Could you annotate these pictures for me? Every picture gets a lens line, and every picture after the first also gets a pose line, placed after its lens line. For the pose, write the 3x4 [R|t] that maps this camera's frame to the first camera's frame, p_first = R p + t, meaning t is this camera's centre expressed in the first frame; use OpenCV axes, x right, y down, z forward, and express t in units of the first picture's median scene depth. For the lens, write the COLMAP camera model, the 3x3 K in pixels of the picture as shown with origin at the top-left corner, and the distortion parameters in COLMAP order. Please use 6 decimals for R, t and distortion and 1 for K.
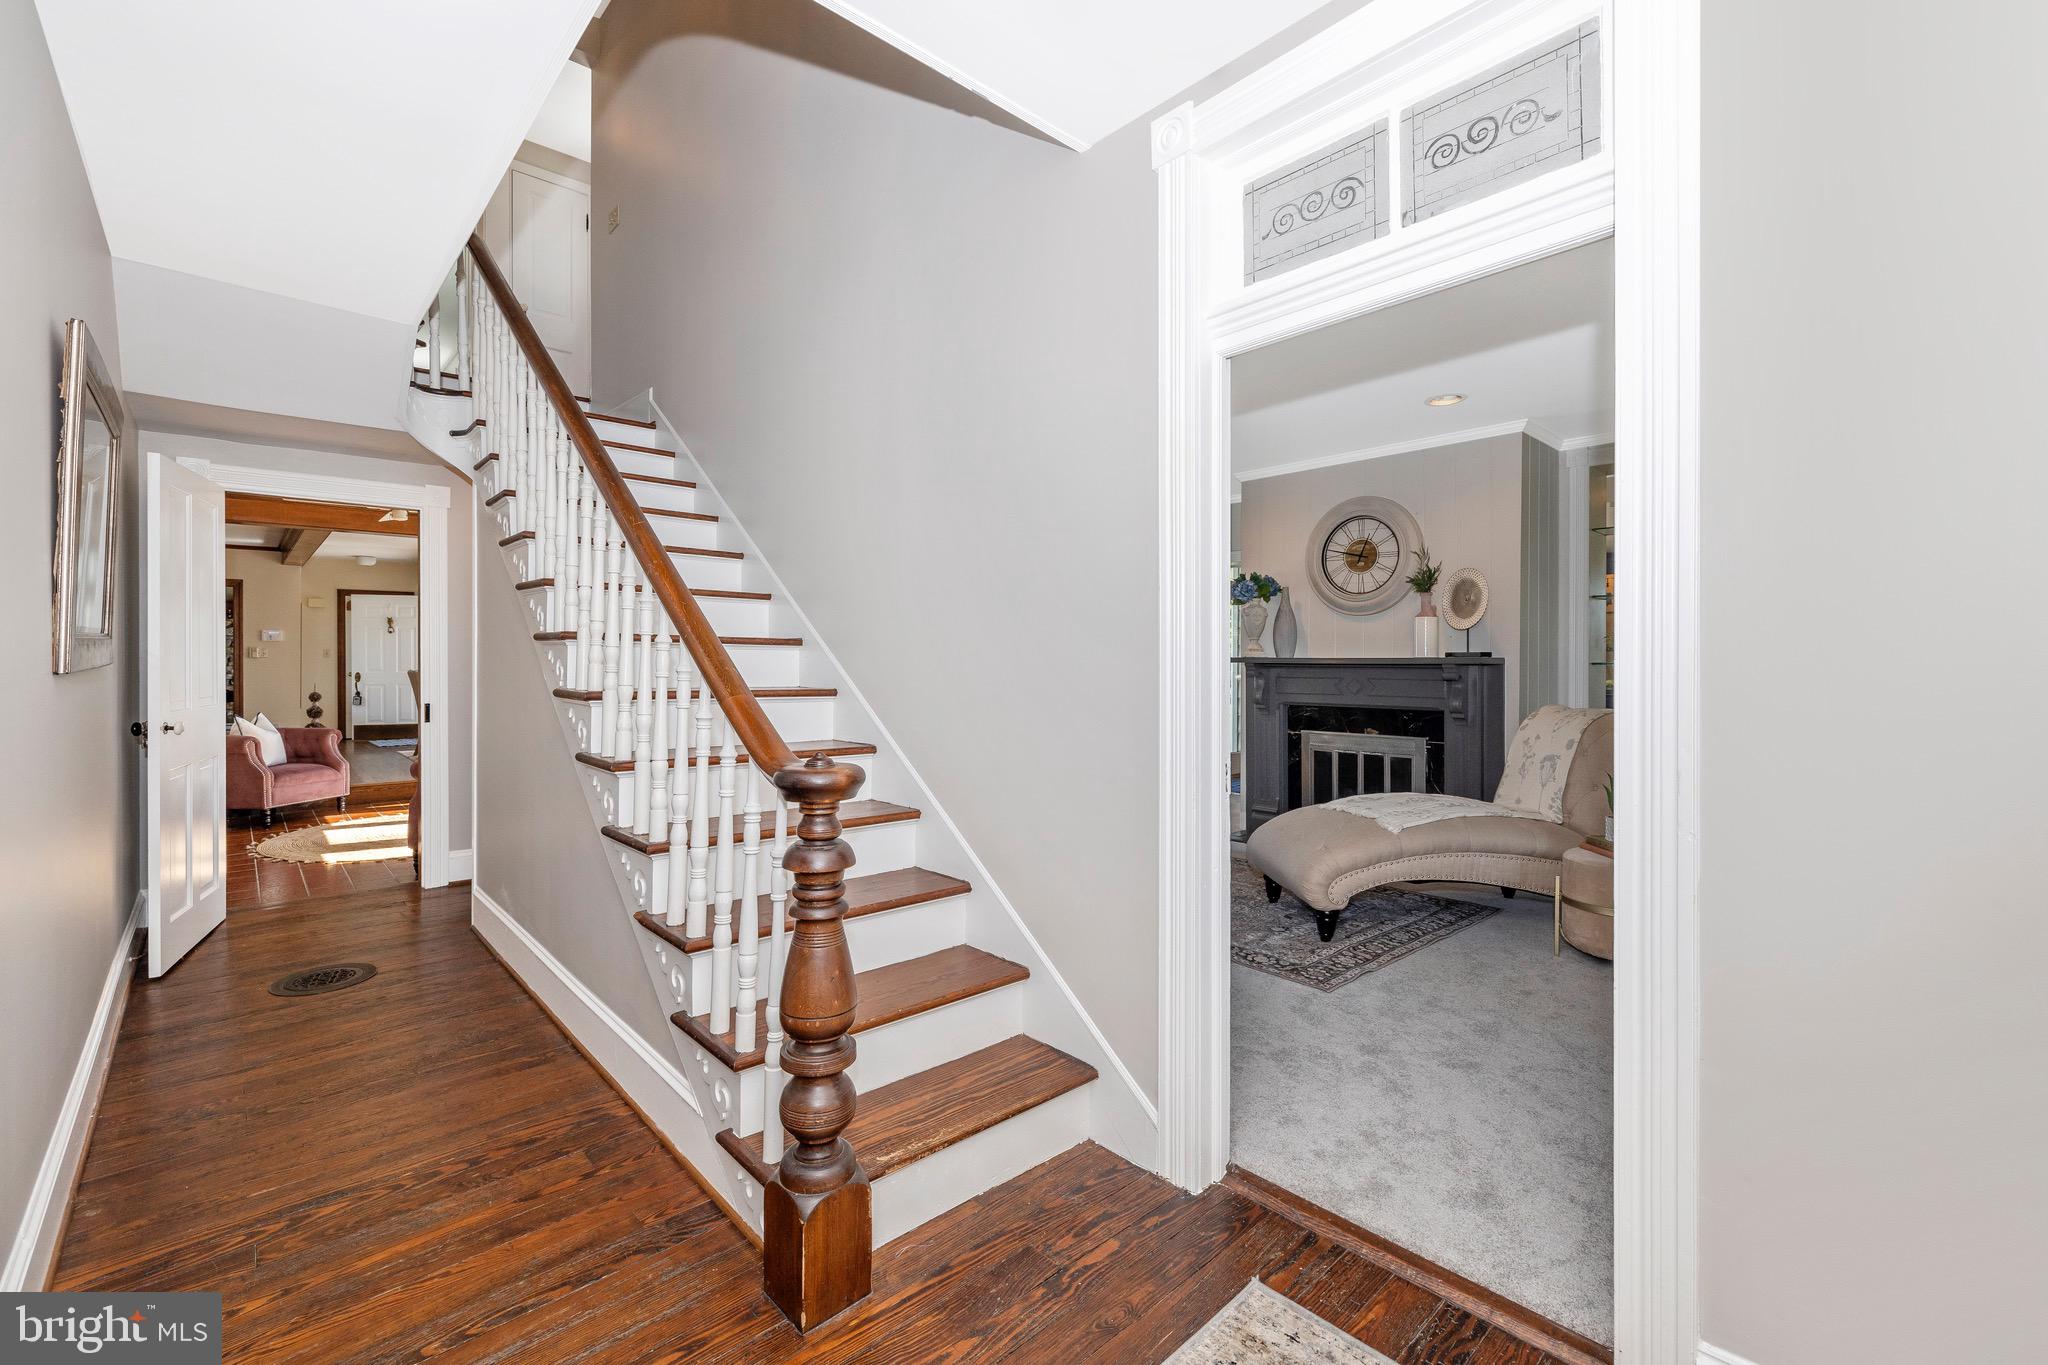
lens RADIAL K [[852.3, 0, 1014.9], [0, 852.3, 691.3], [0, 0, 1]] dist [0.000646, 0.000116]
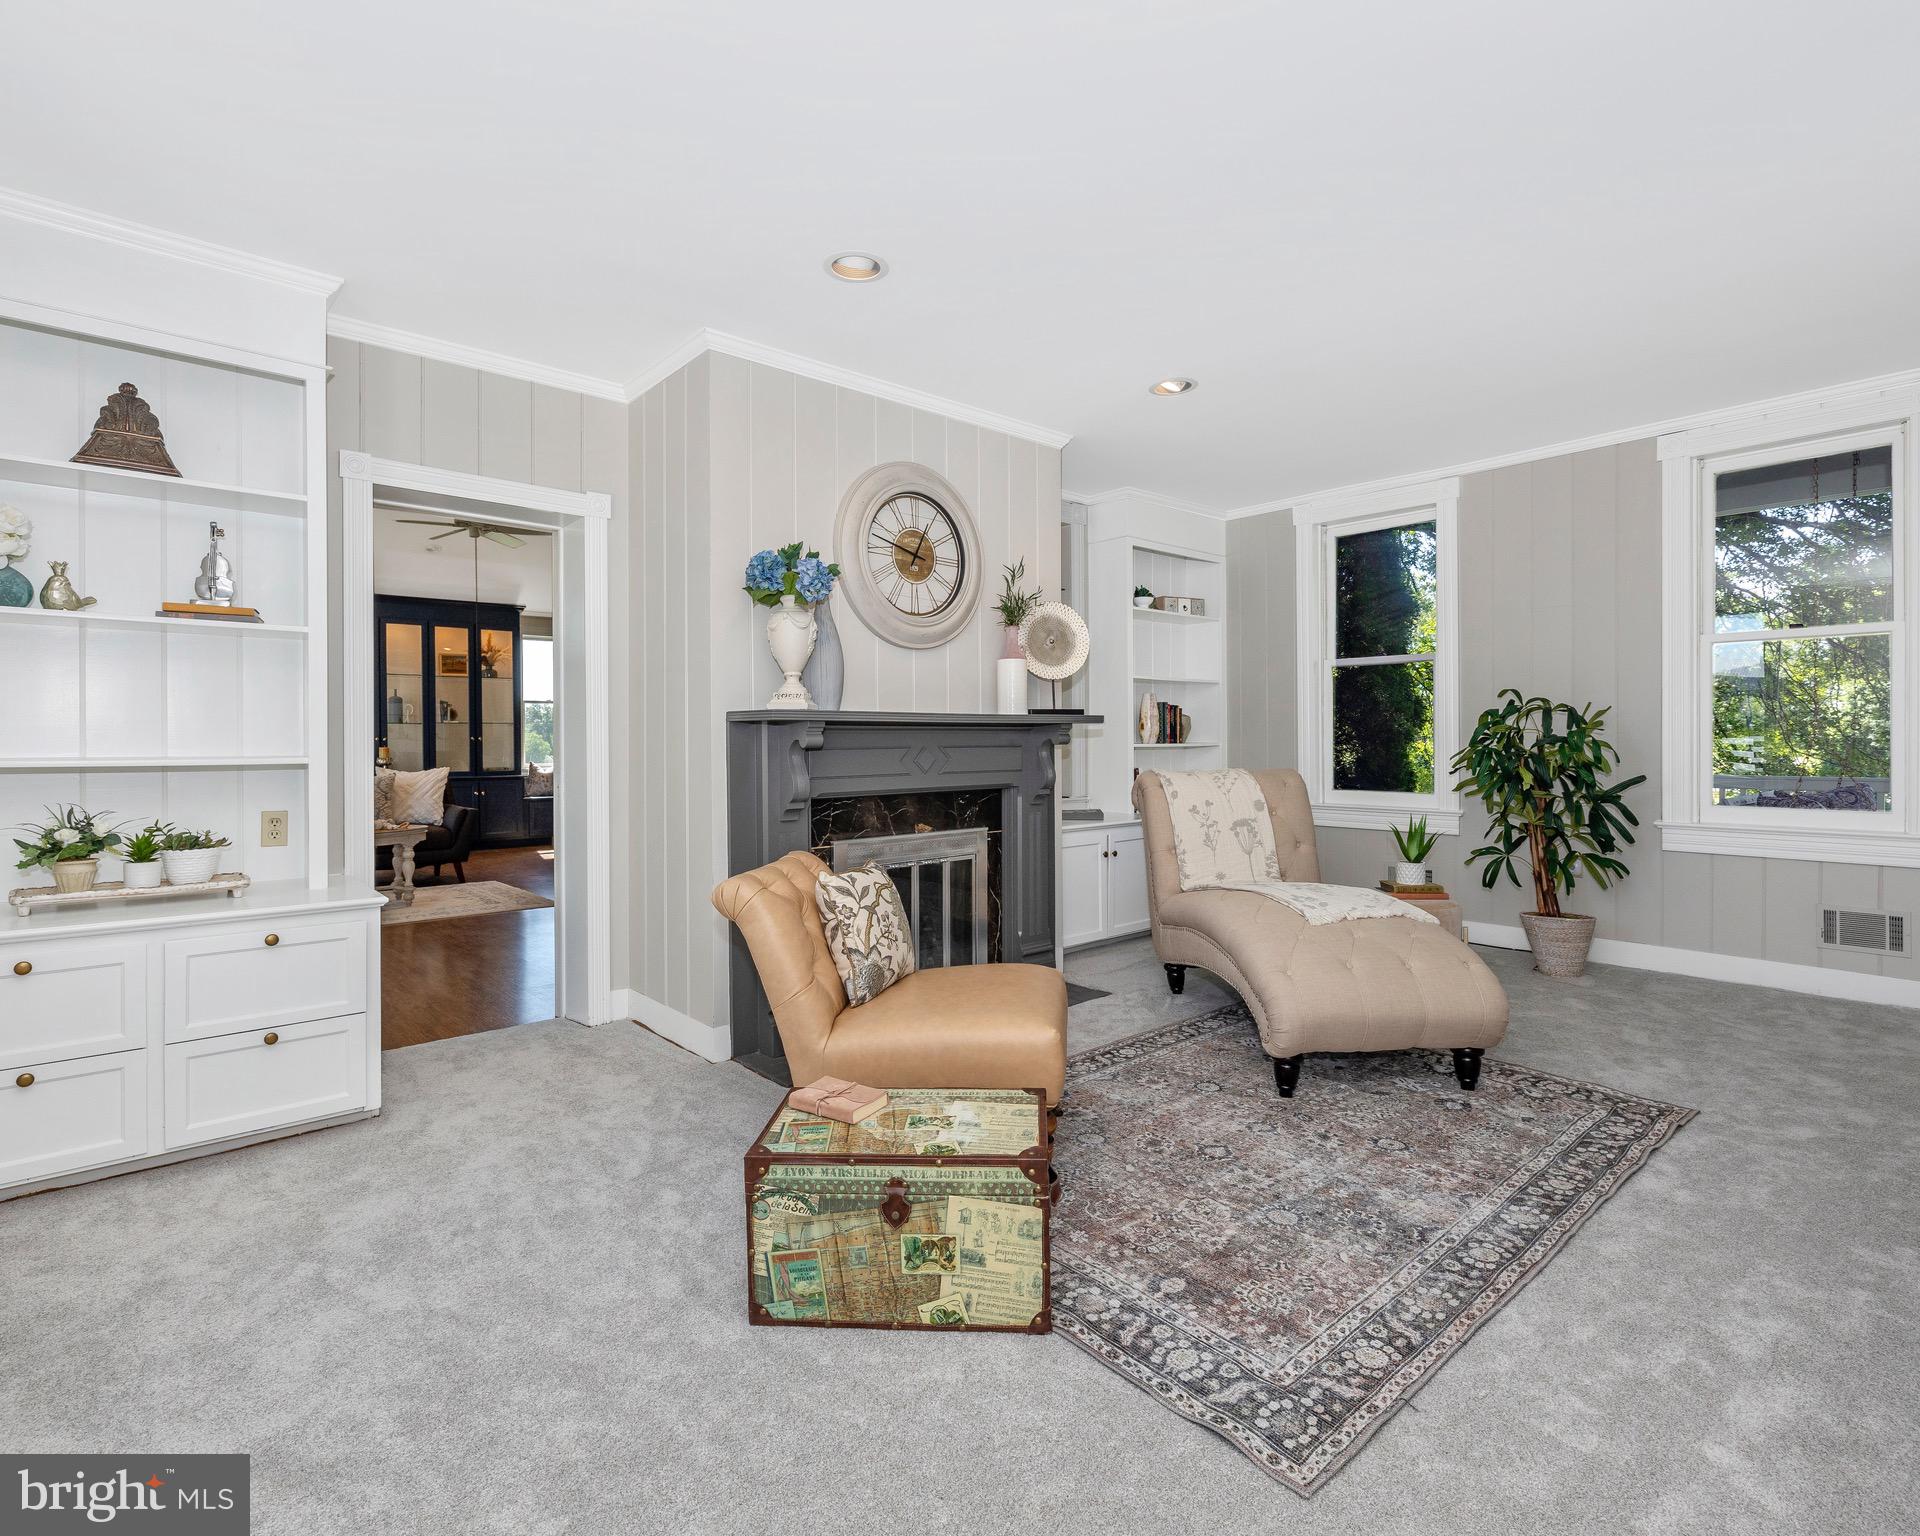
lens RADIAL K [[969.1, 0, 962.2], [0, 969.1, 753.4], [0, 0, 1]] dist [0.002710, -0.000009]
pose [[0.006957, -0.015084, 0.999862, -0.333928], [0.043518, 0.998943, 0.014768, -0.020377], [-0.999028, 0.043410, 0.007606, 0.998728]]
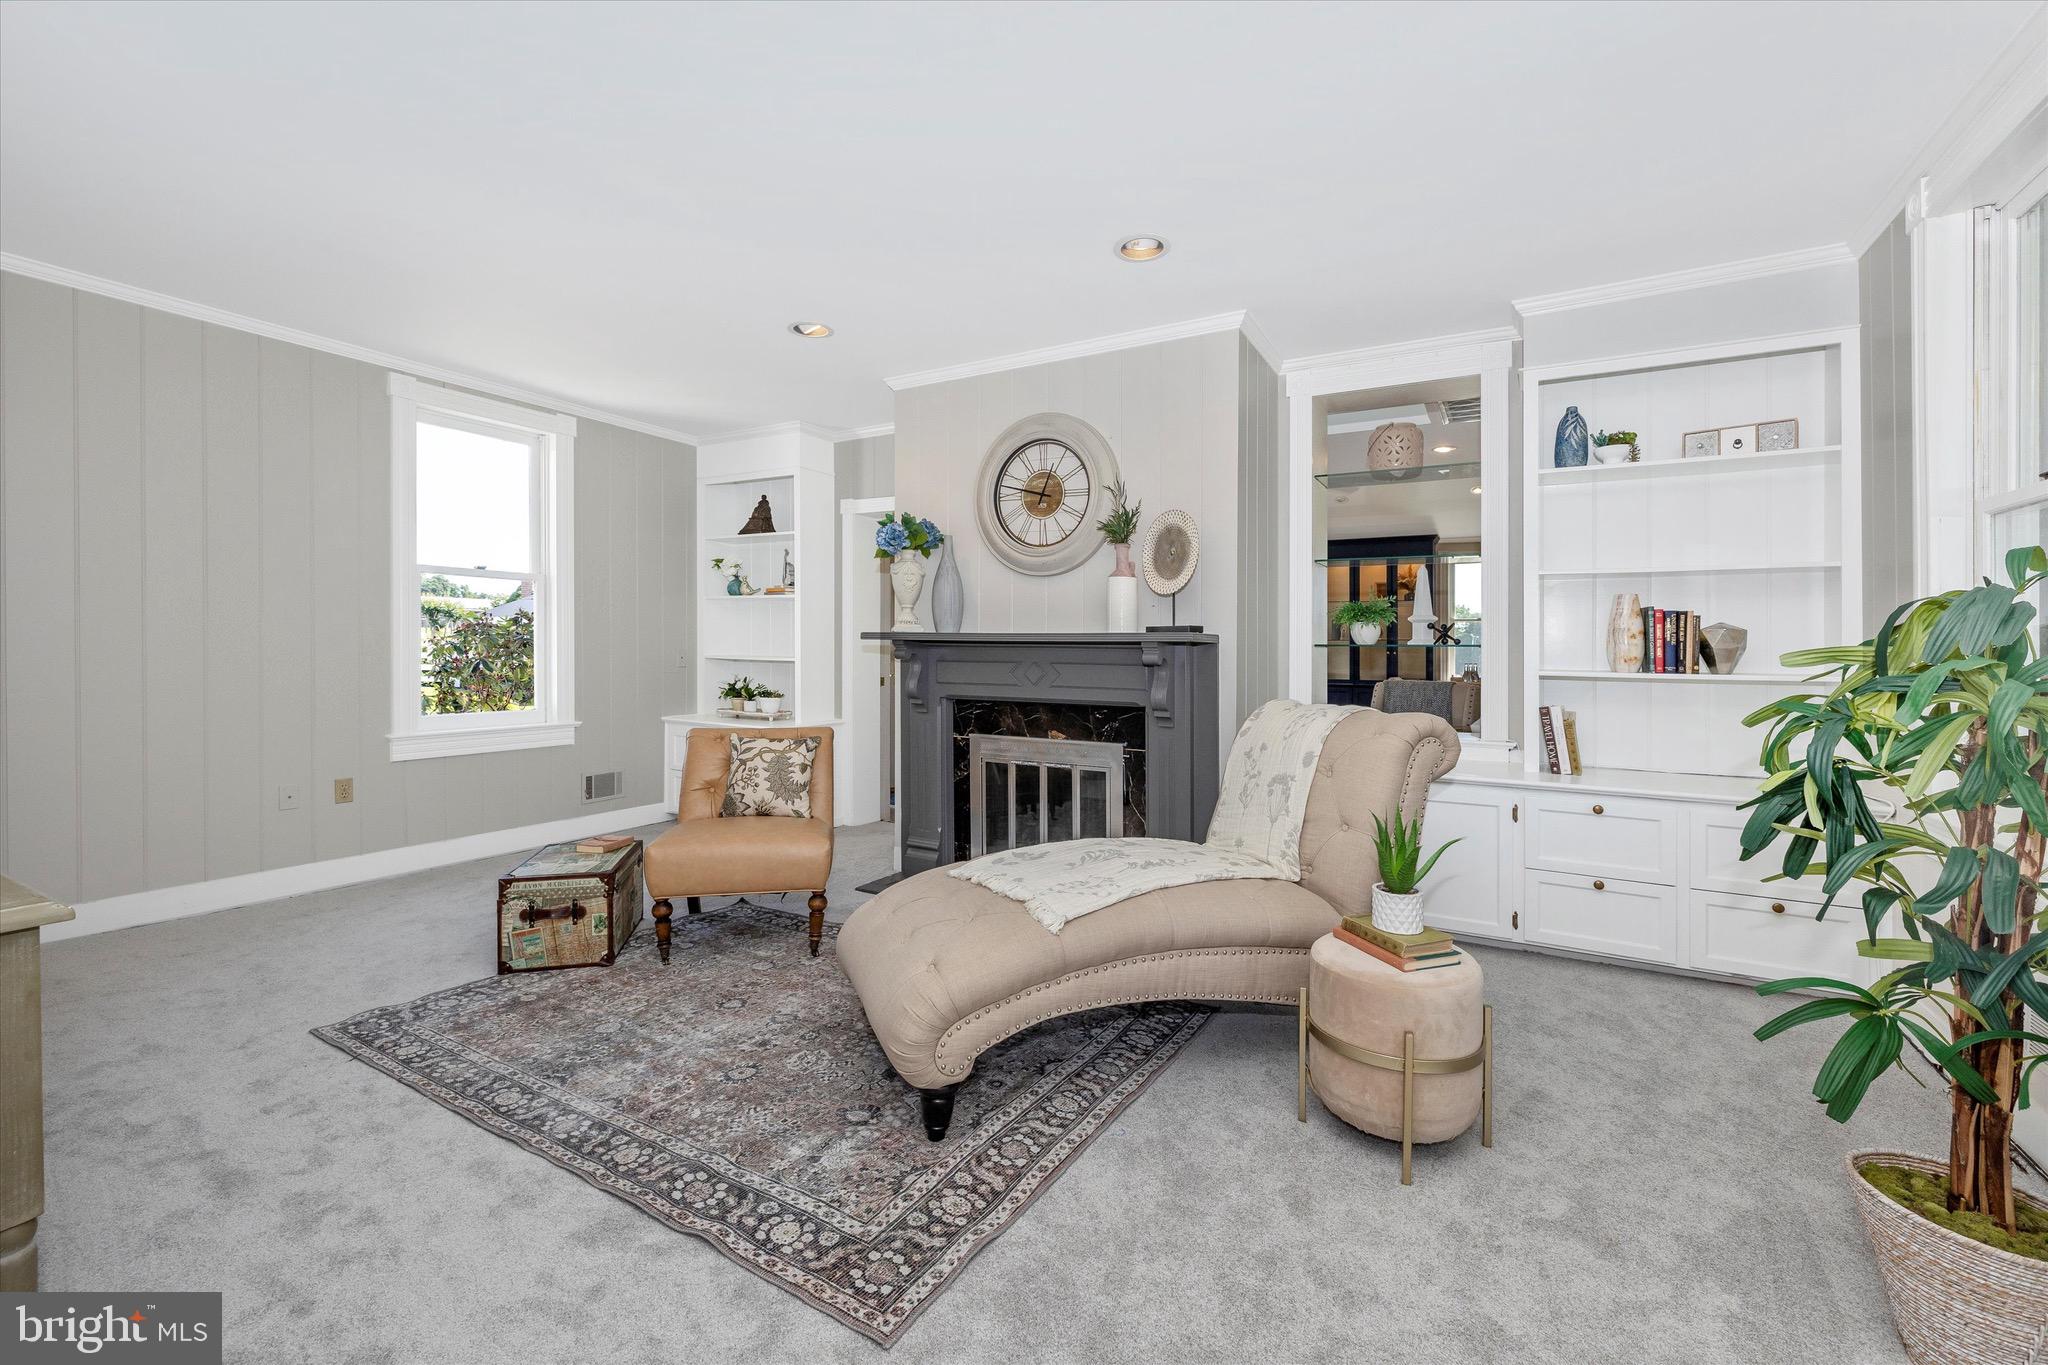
lens RADIAL K [[857.5, 0, 1028.9], [0, 857.5, 667.6], [0, 0, 1]] dist [0.004890, 0.000923]
pose [[0.951940, 0.004426, 0.306253, 0.176911], [-0.000161, 0.999903, -0.013949, -0.000507], [-0.306285, 0.013229, 0.951848, 0.319227]]
